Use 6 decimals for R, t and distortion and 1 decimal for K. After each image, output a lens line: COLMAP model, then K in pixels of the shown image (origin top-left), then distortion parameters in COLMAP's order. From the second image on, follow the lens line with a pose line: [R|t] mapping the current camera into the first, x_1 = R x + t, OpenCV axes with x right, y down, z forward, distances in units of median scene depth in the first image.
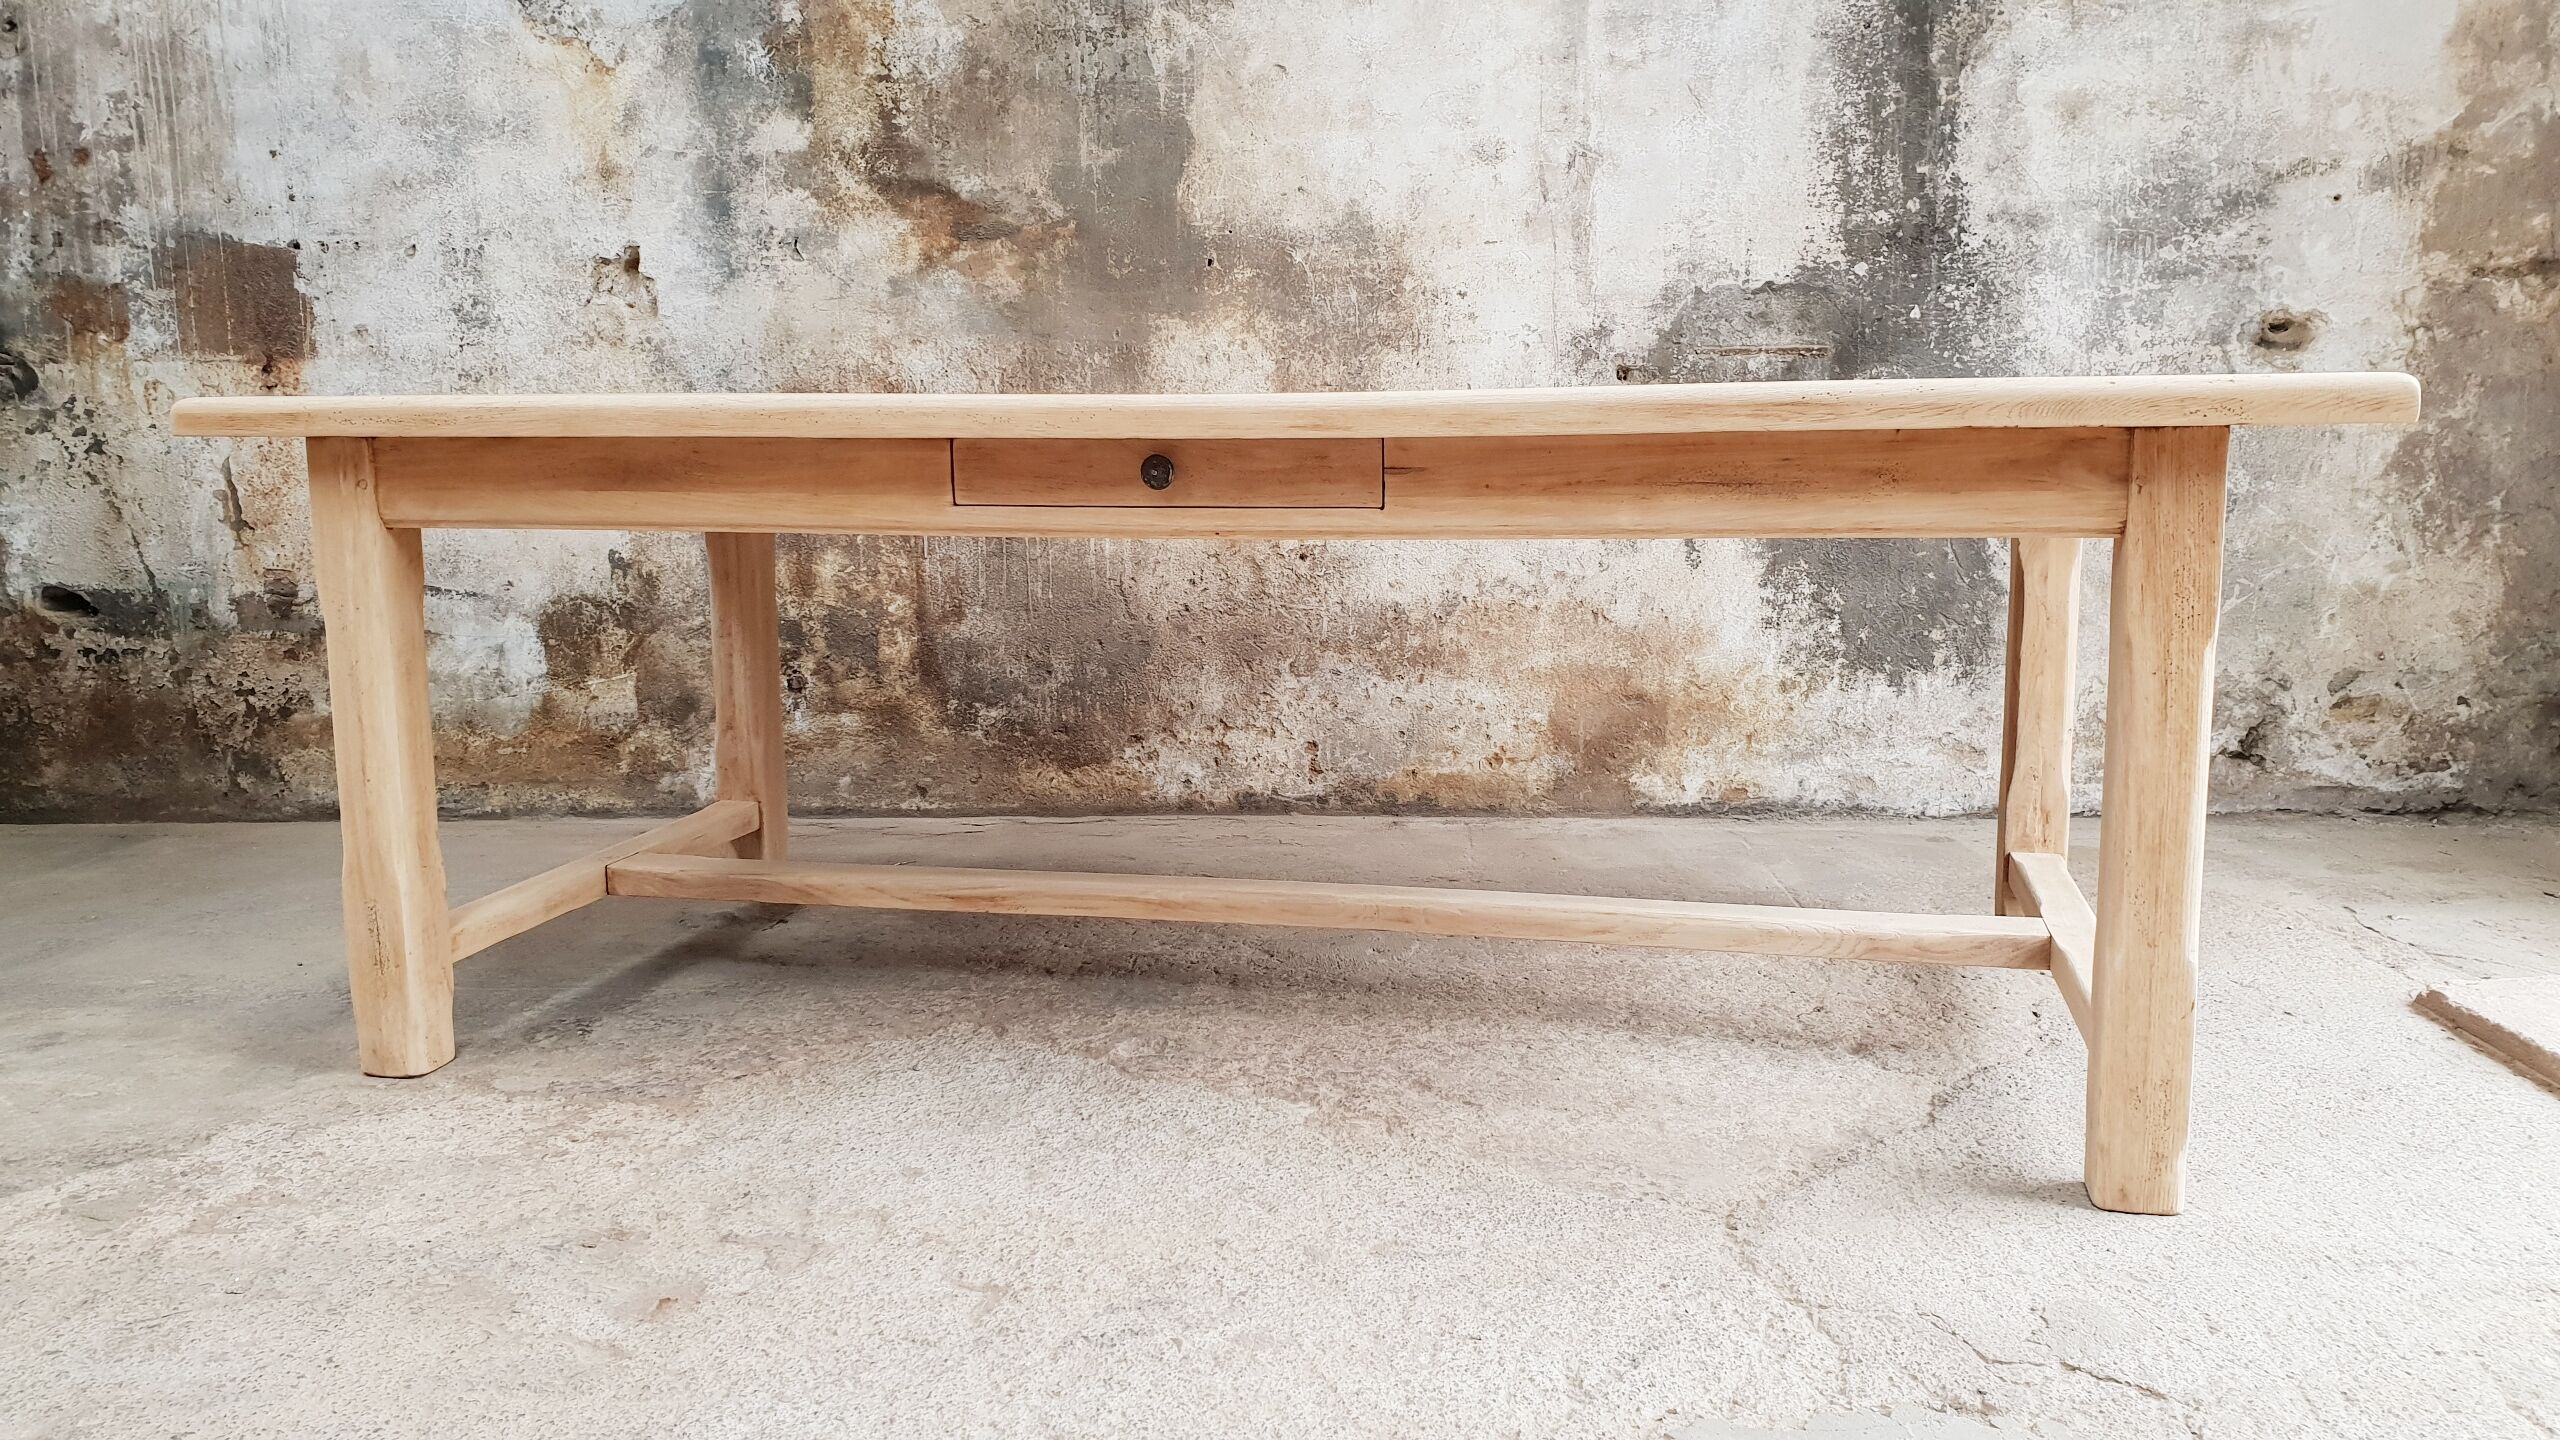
lens RADIAL K [[2005.5, 0, 1286.0], [0, 2005.5, 691.9], [0, 0, 1]] dist [-0.001739, 0.019464]
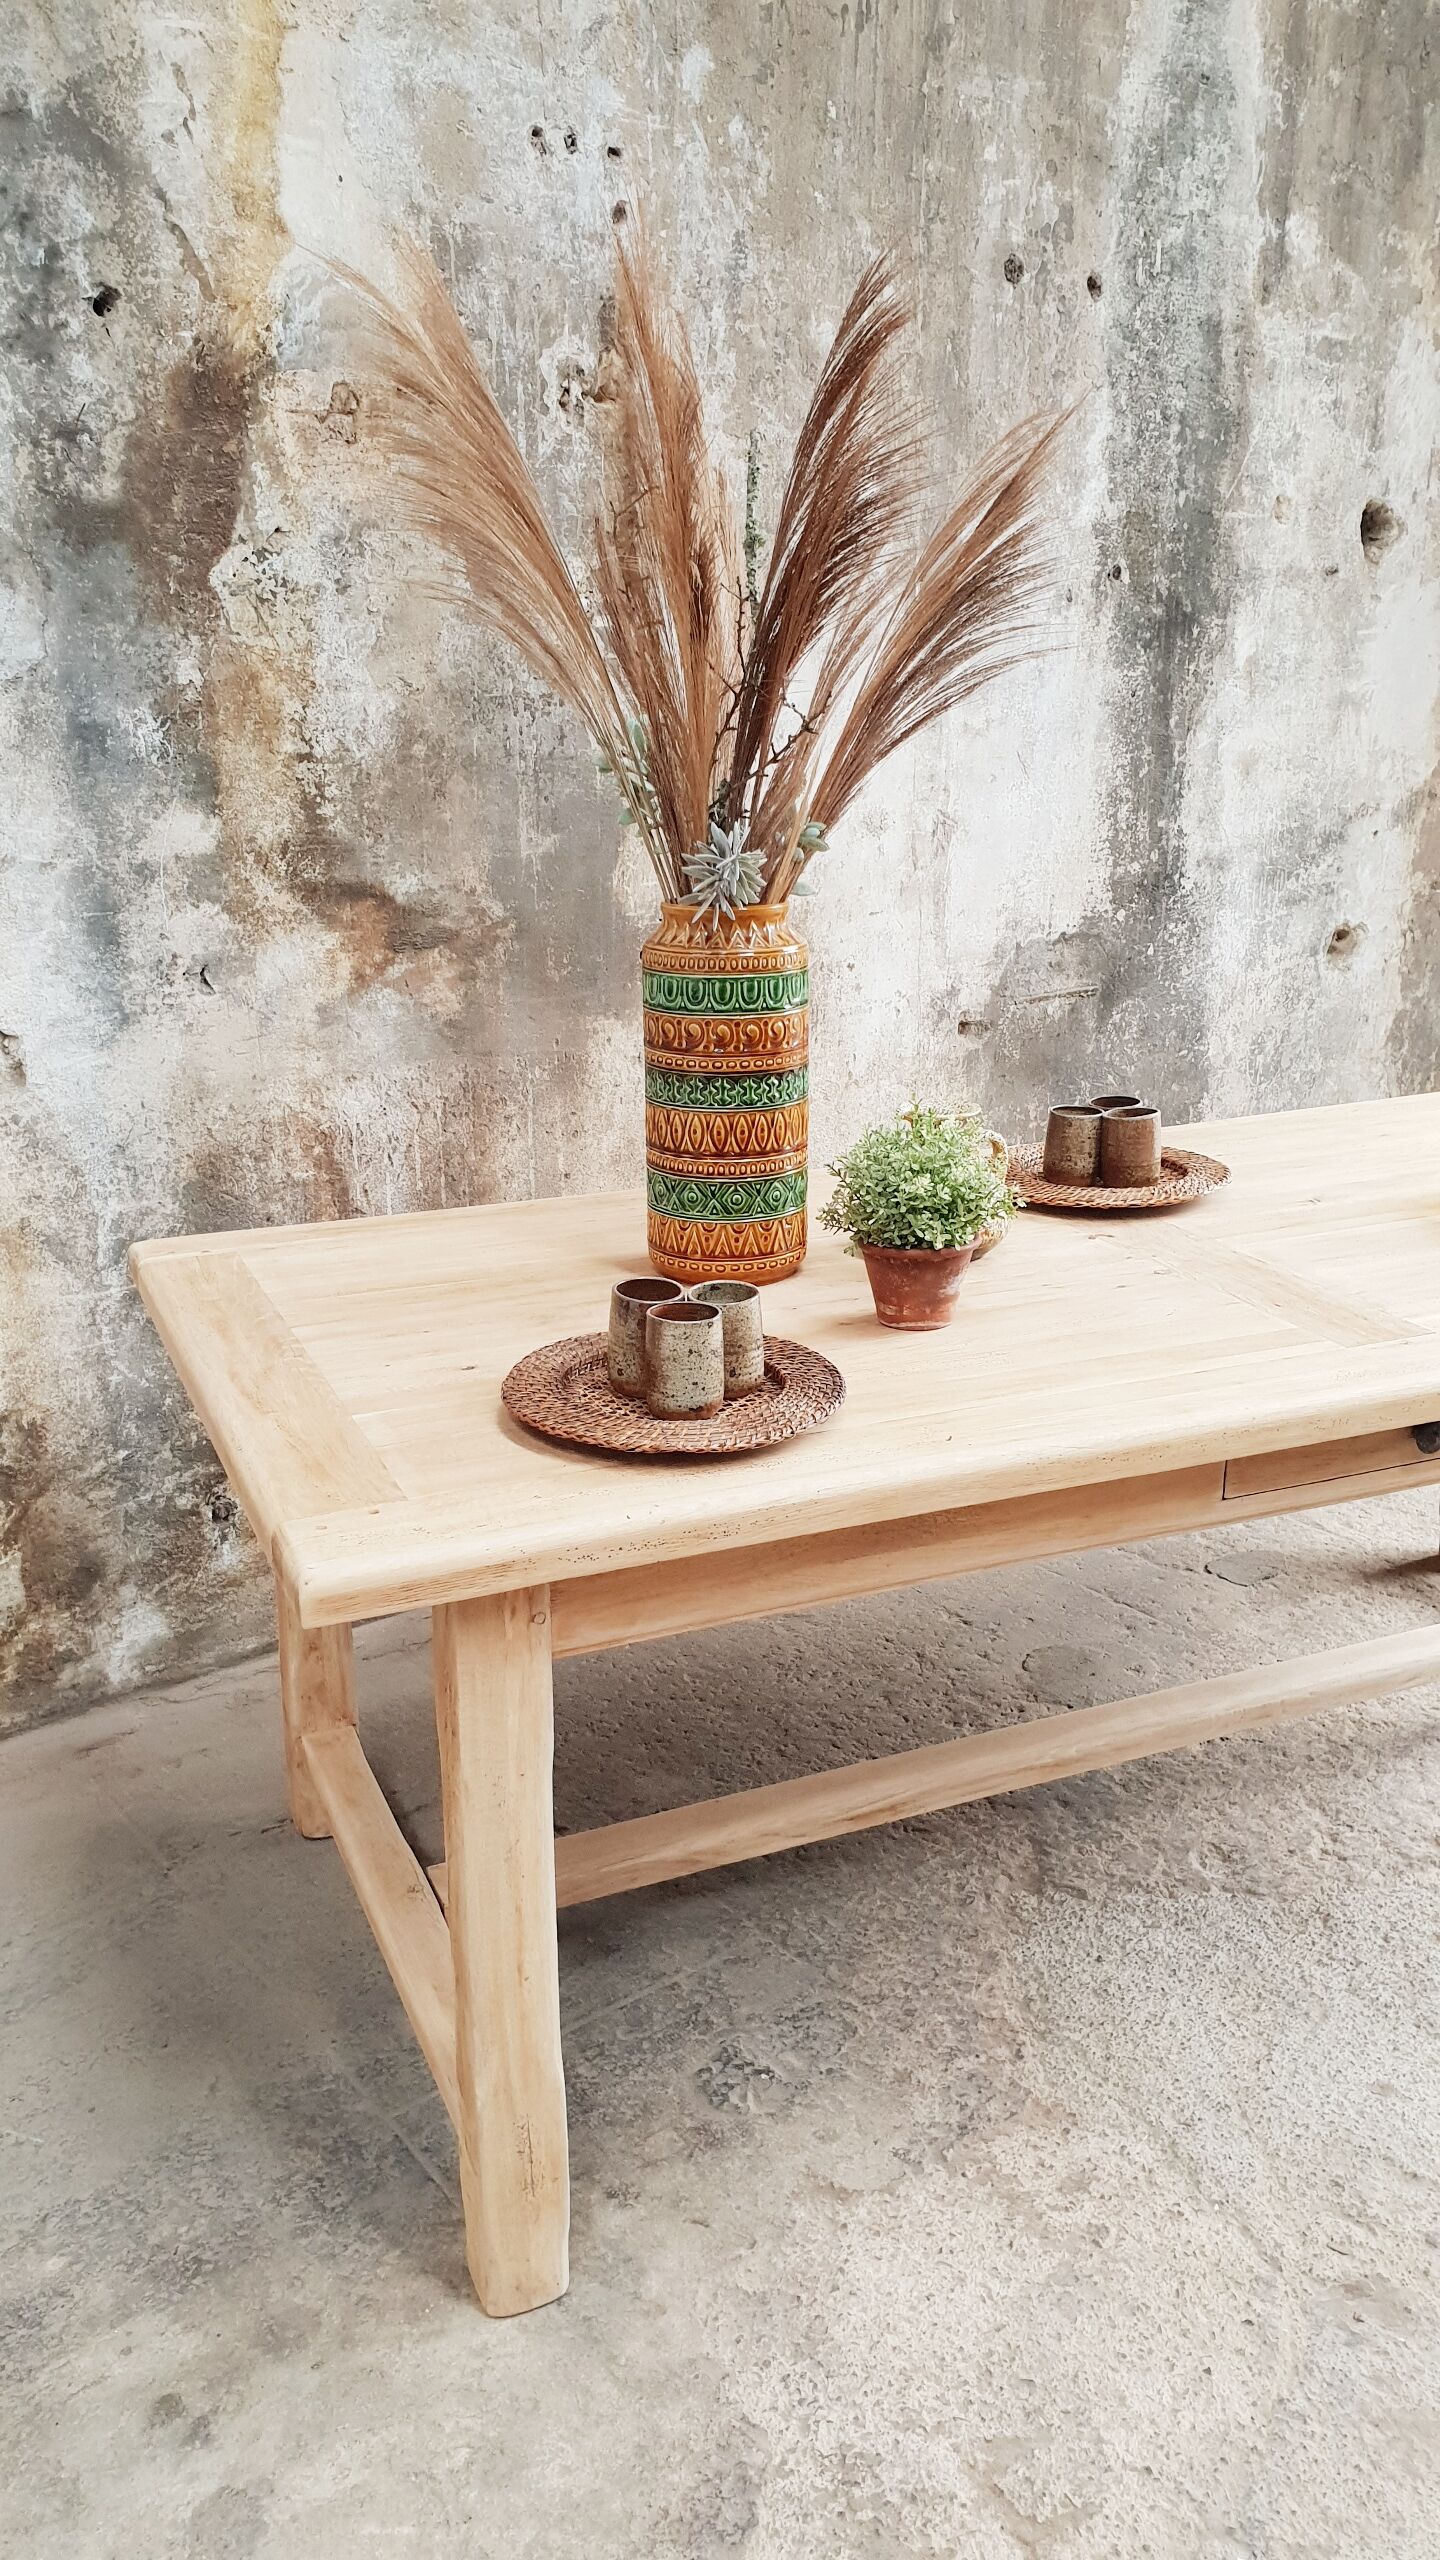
lens RADIAL K [[2005.5, 0, 740.4], [0, 2005.5, 1284.5], [0, 0, 1]] dist [-0.001739, 0.019464]
pose [[0.757495, -0.188757, 0.624958, -0.601510], [0.094323, 0.978889, 0.181329, -0.230075], [-0.645992, -0.078407, 0.759307, 0.275565]]
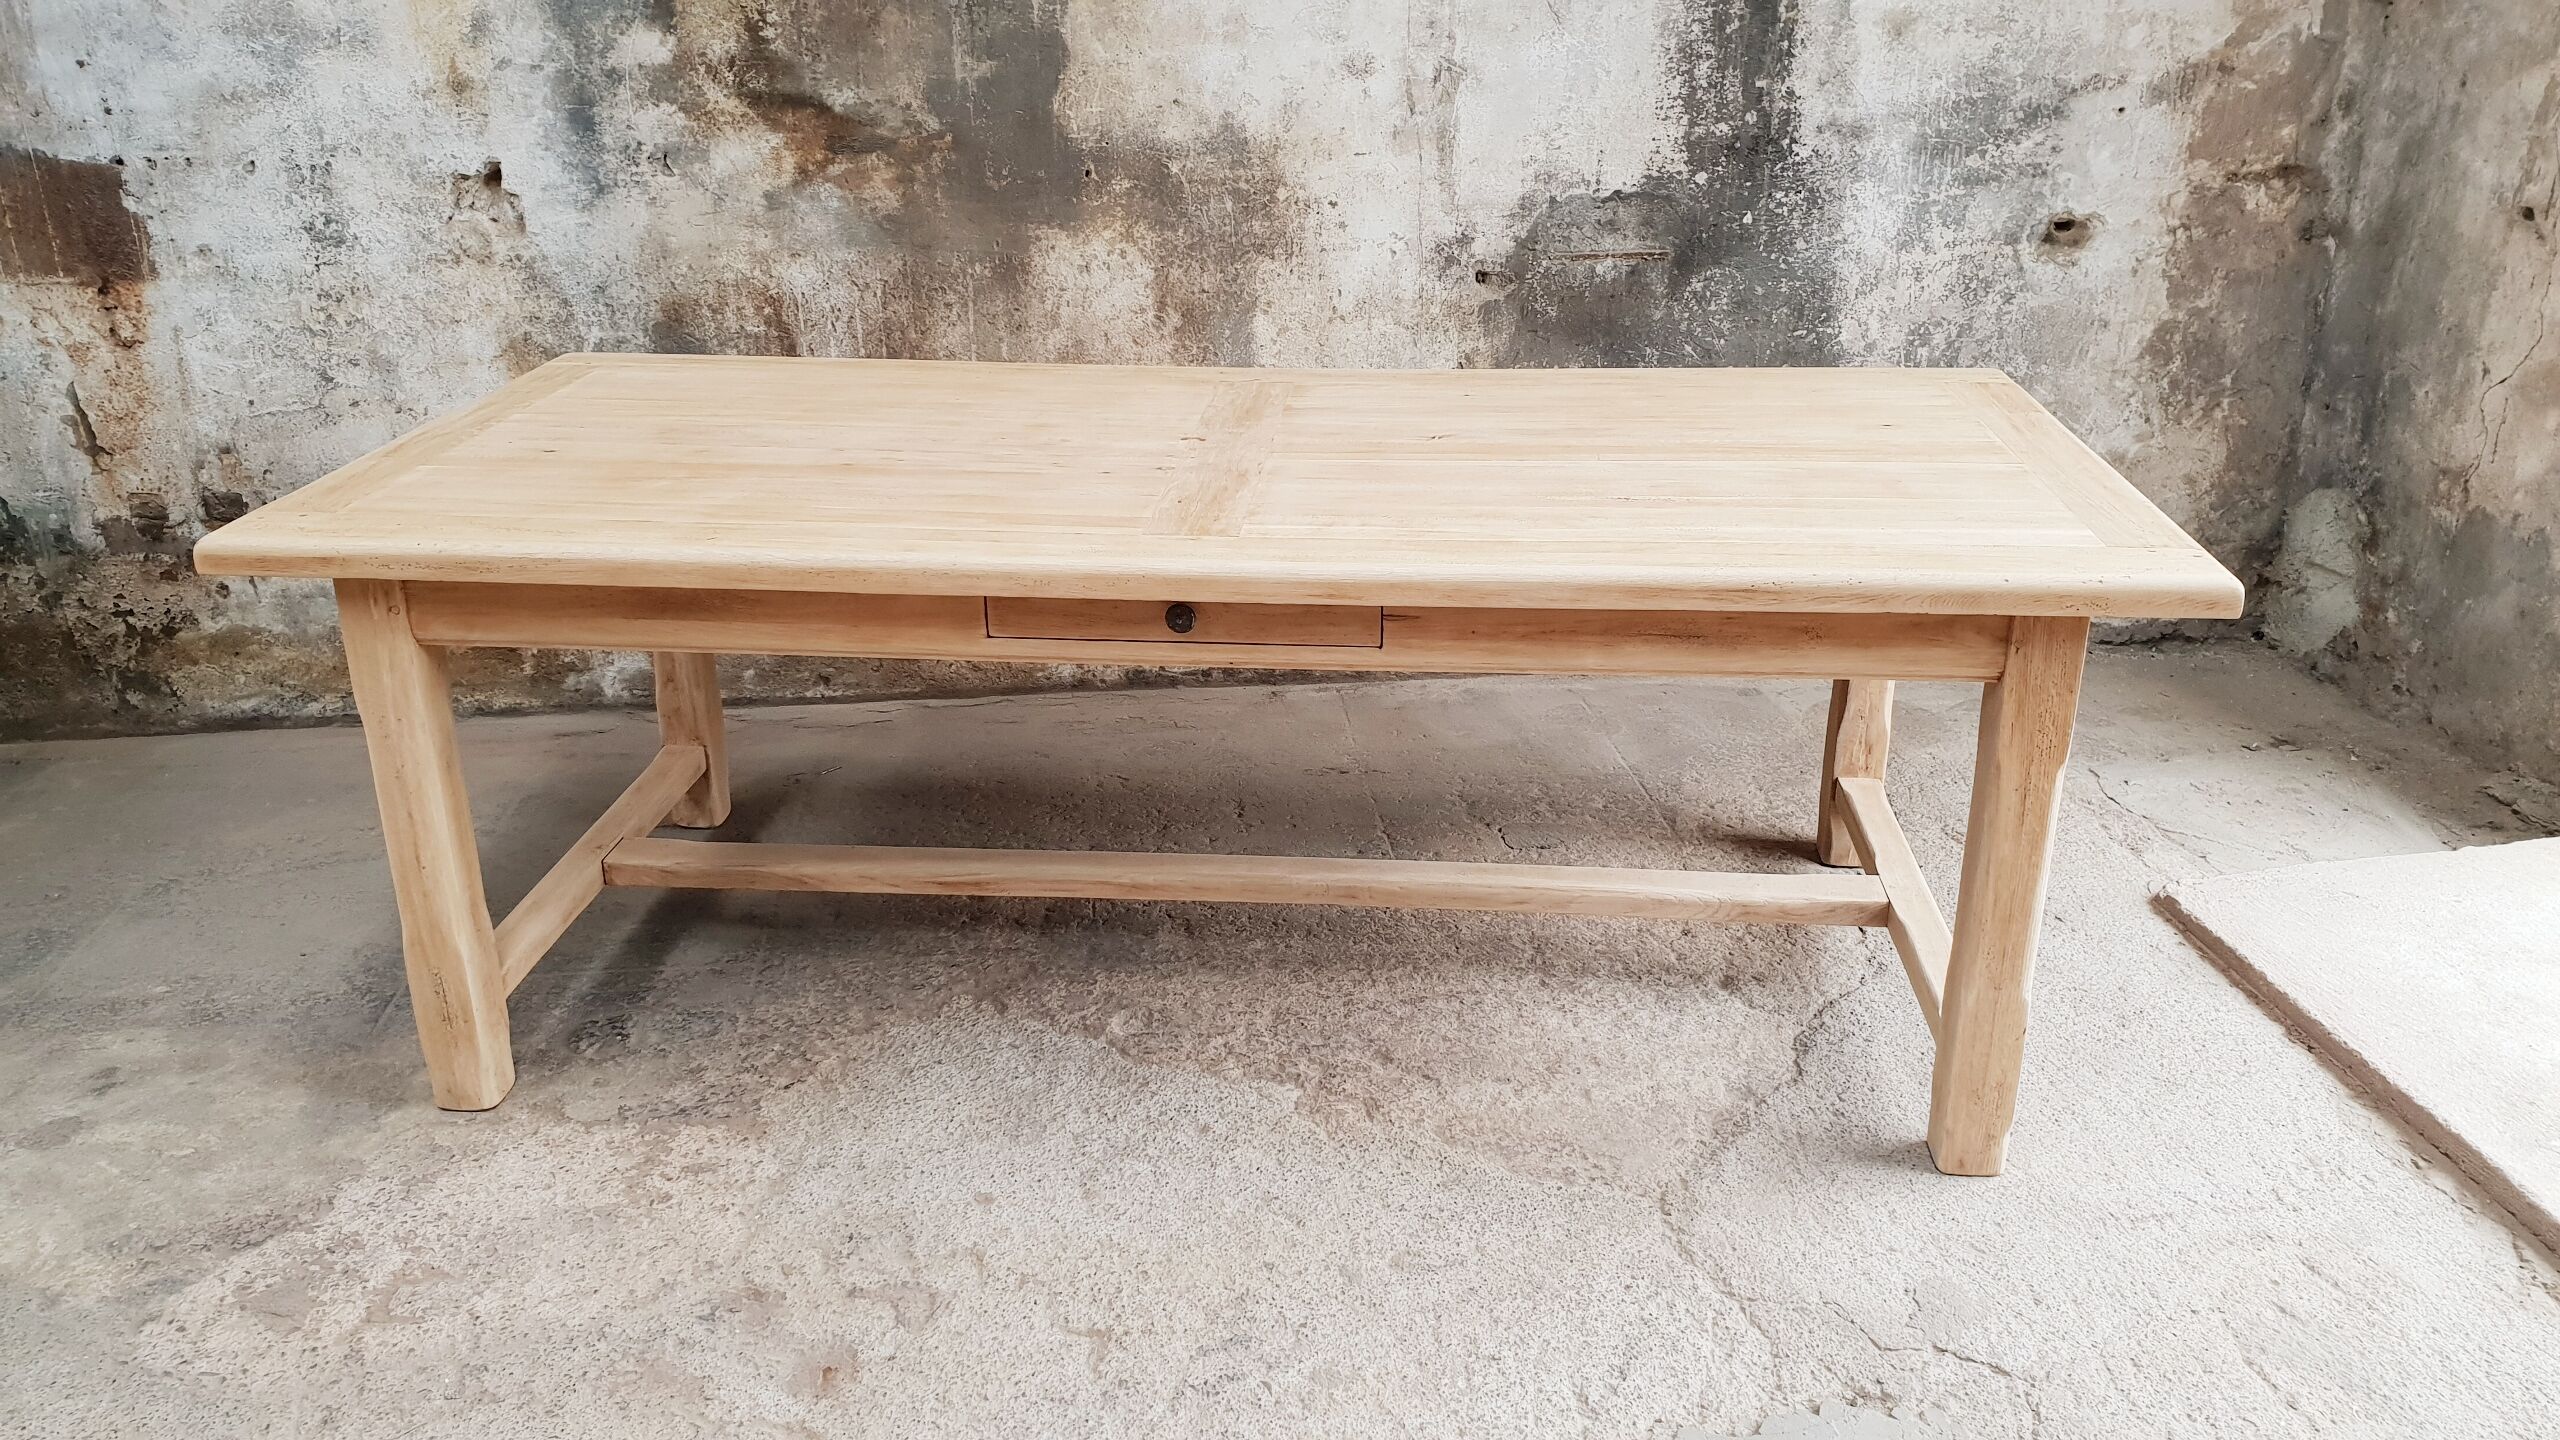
lens RADIAL K [[2005.5, 0, 1280.9], [0, 2005.5, 699.3], [0, 0, 1]] dist [-0.001739, 0.019464]
pose [[0.988808, -0.051129, 0.140158, -0.098242], [0.017739, 0.973070, 0.229825, -0.188780], [-0.148134, -0.224767, 0.963087, -0.058424]]
